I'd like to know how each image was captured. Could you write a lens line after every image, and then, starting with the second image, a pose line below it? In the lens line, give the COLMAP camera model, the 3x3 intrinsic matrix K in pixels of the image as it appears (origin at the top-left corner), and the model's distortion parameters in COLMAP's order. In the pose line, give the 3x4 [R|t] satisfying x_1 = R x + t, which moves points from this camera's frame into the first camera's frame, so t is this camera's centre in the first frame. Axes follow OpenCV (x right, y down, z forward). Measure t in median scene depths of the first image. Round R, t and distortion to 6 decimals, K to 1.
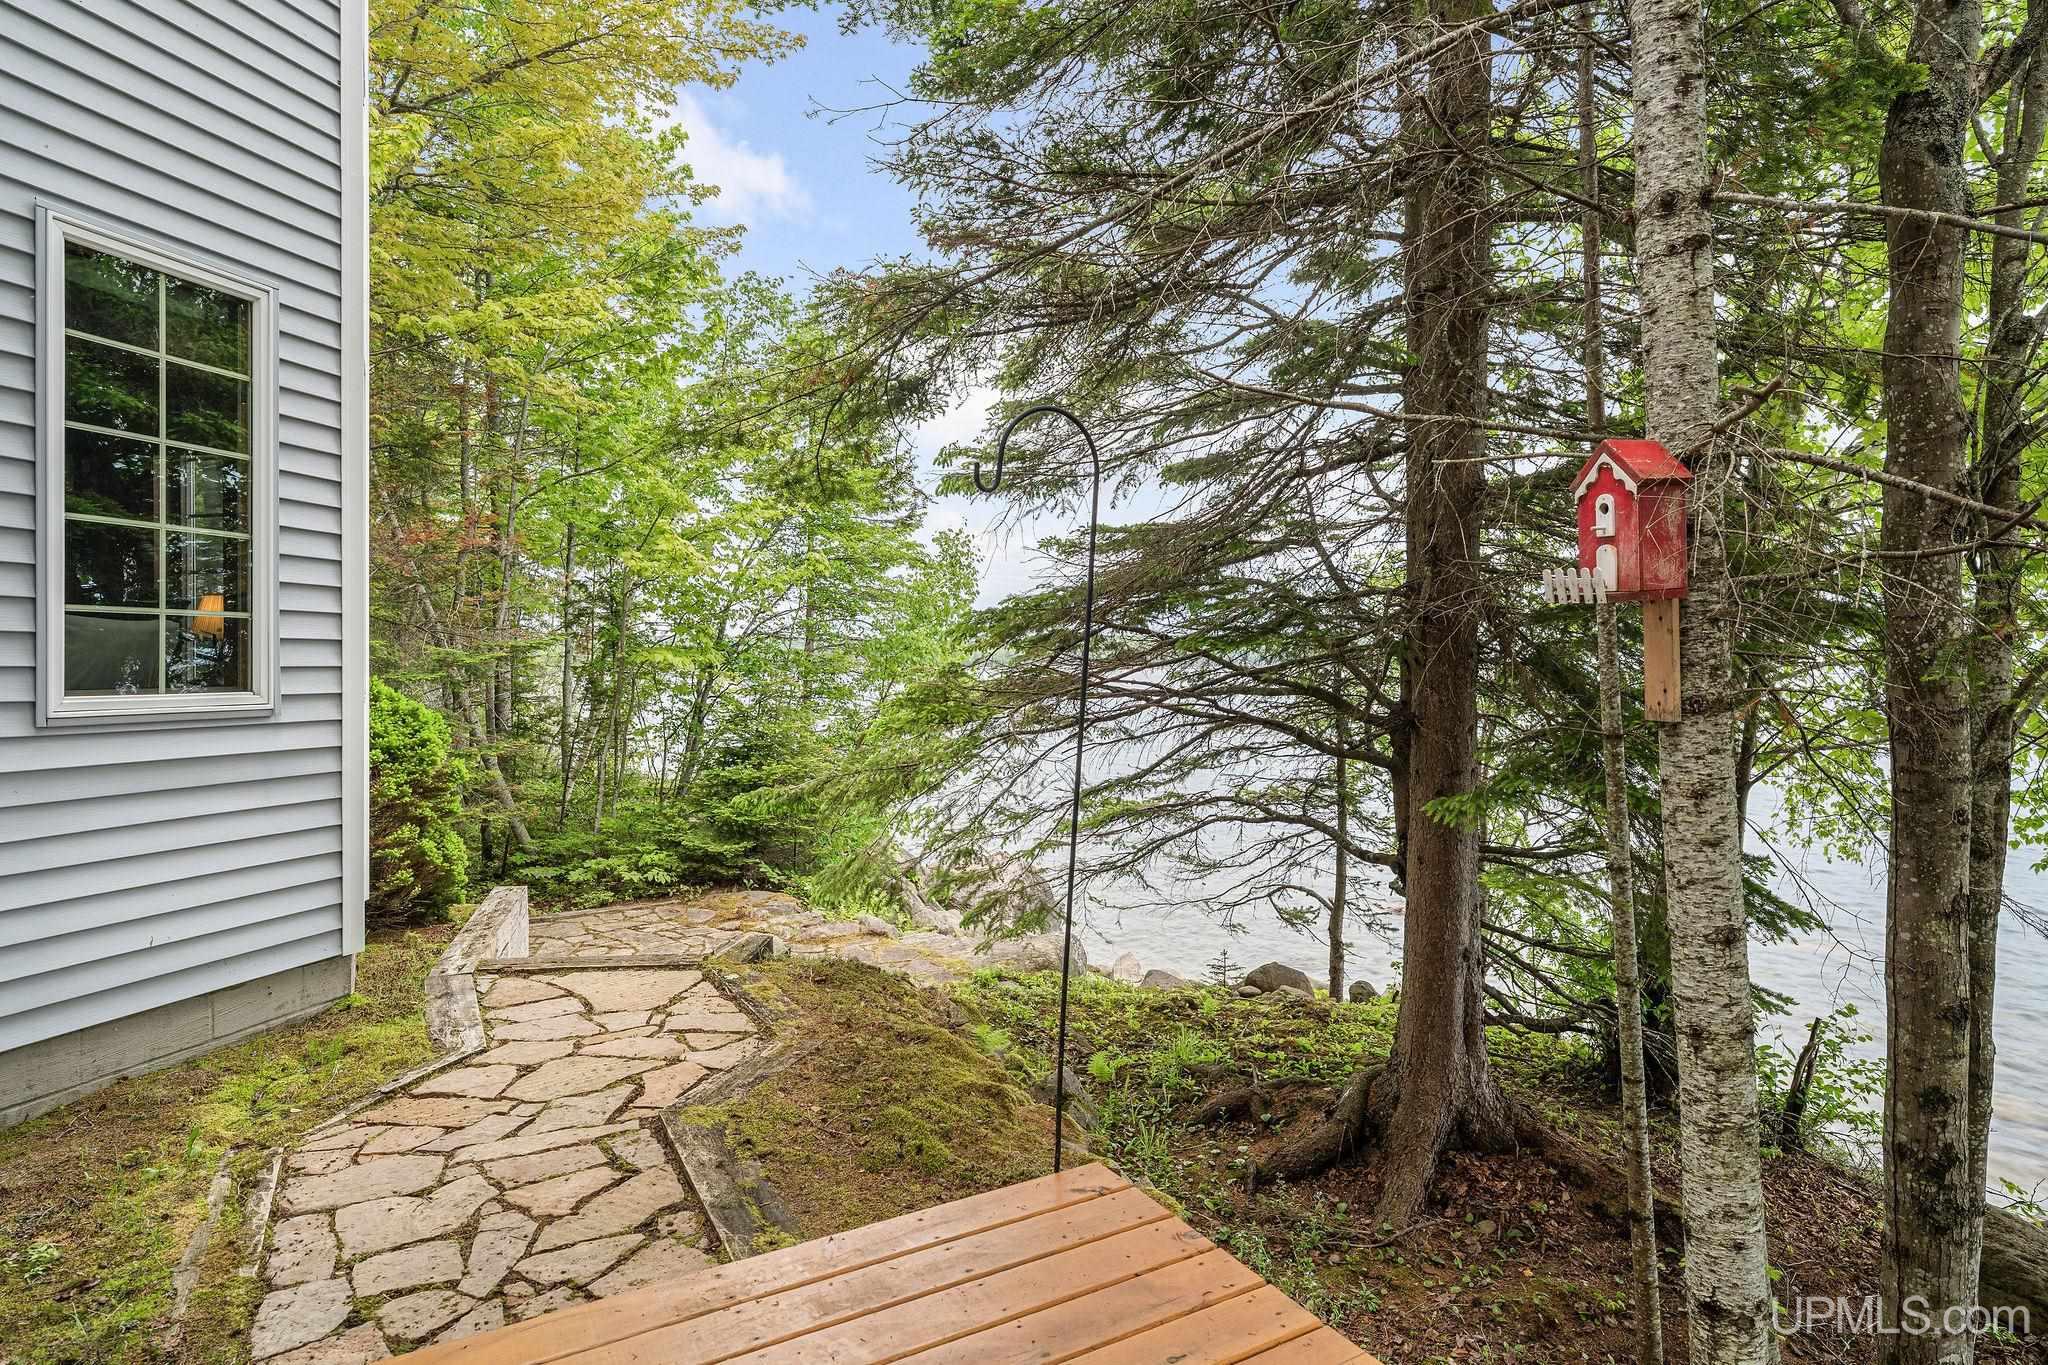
lens RADIAL K [[1103.7, 0, 1024.5], [0, 1103.7, 678.7], [0, 0, 1]] dist [0.001793, 0.000076]
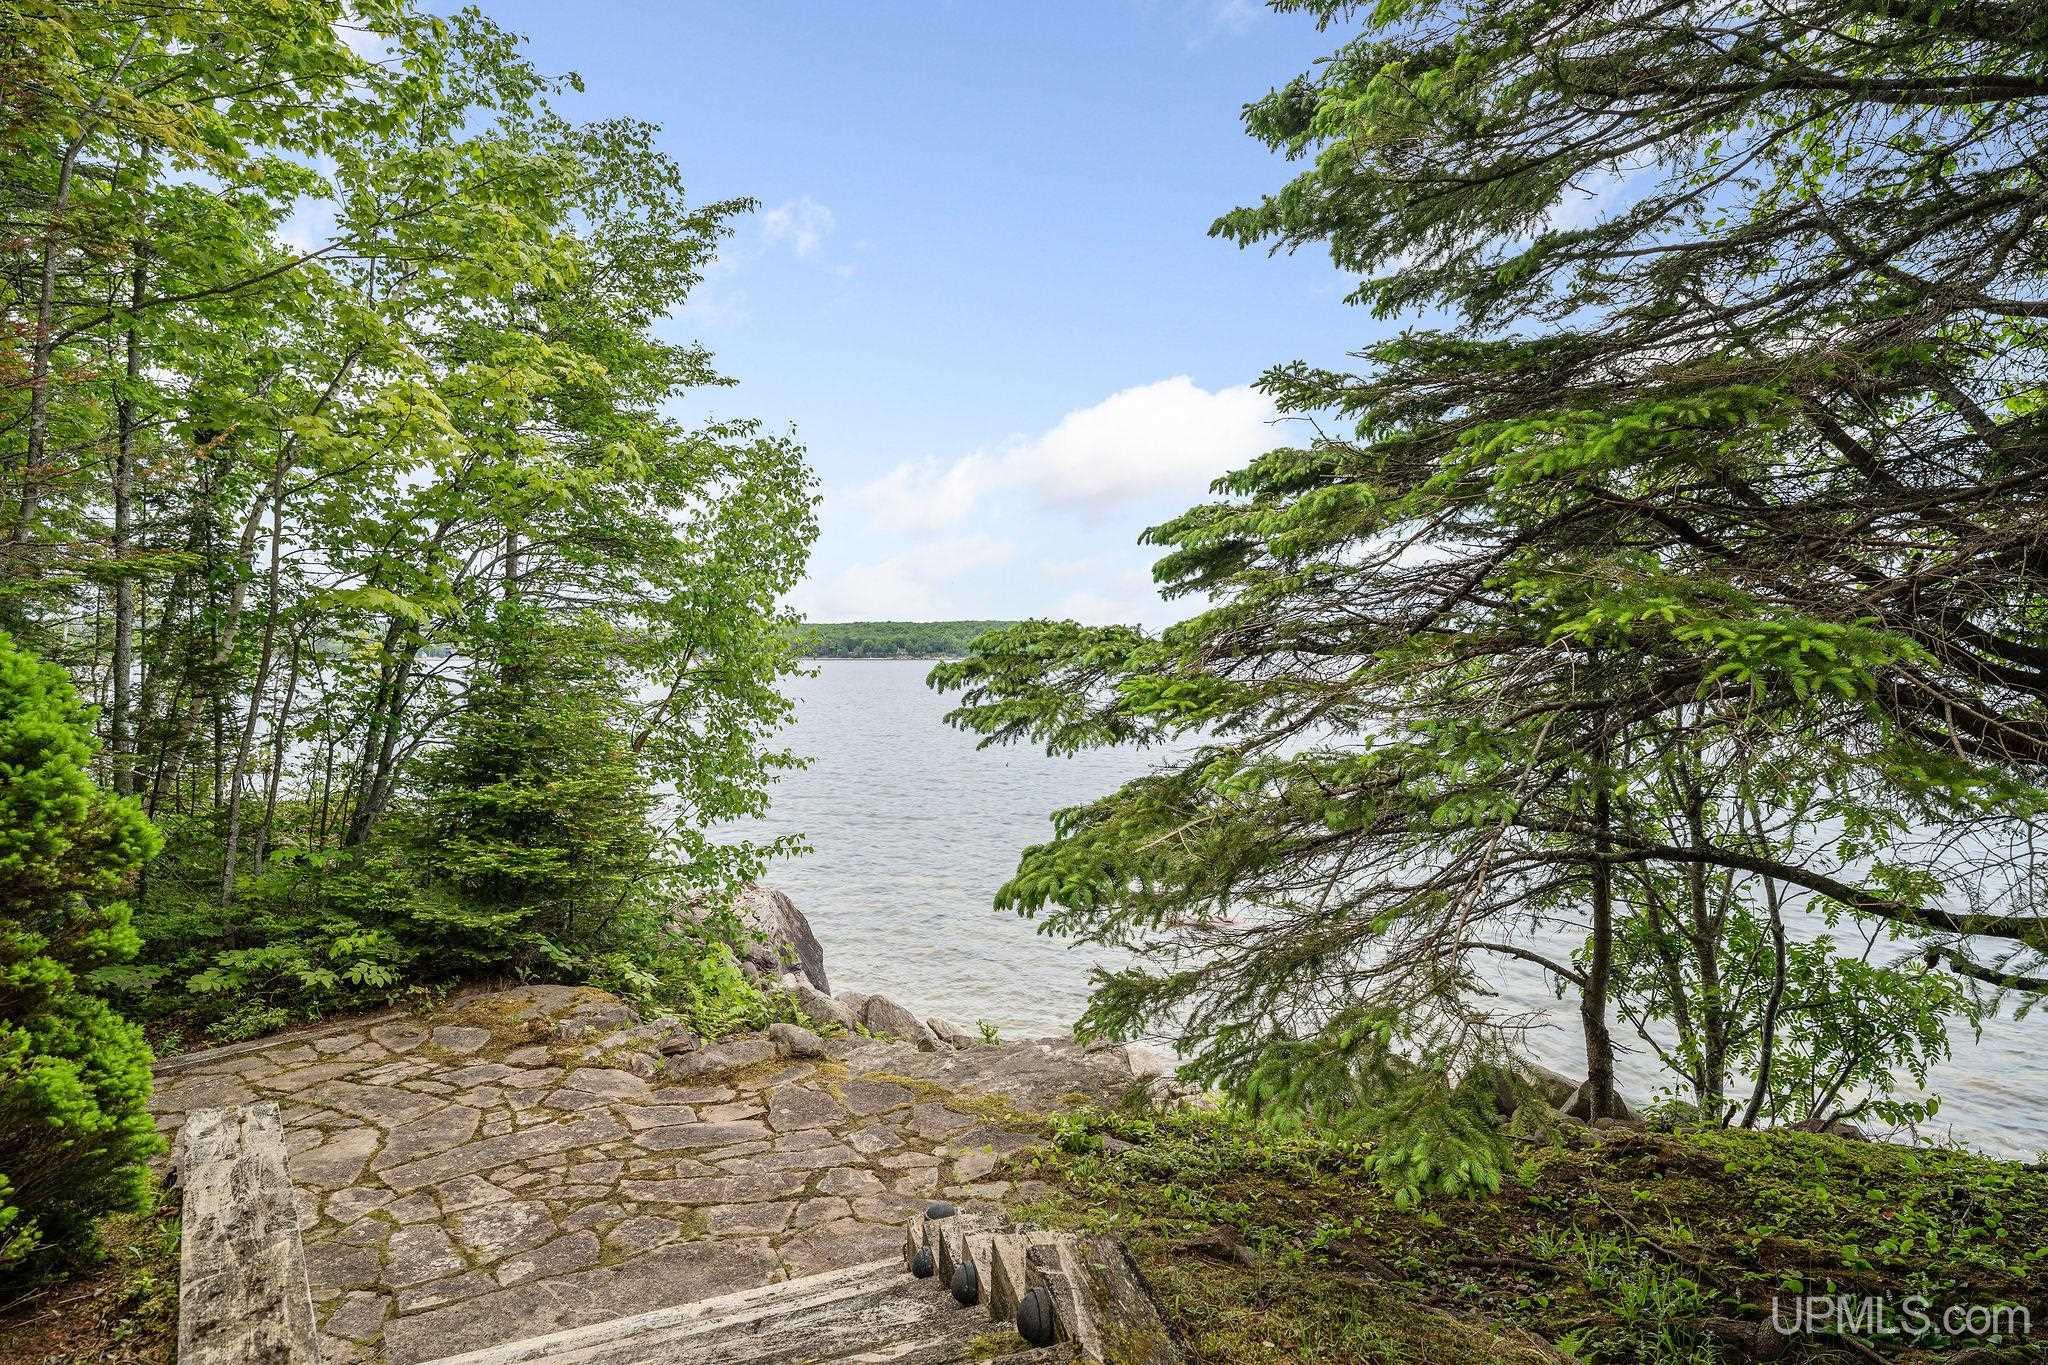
lens RADIAL K [[1216.2, 0, 1025.9], [0, 1216.2, 689.1], [0, 0, 1]] dist [-0.004120, -0.001014]
pose [[0.958906, -0.001621, 0.283720, -0.179925], [-0.002936, 0.999873, 0.015638, 0.016613], [-0.283710, -0.015828, 0.958780, 0.286000]]
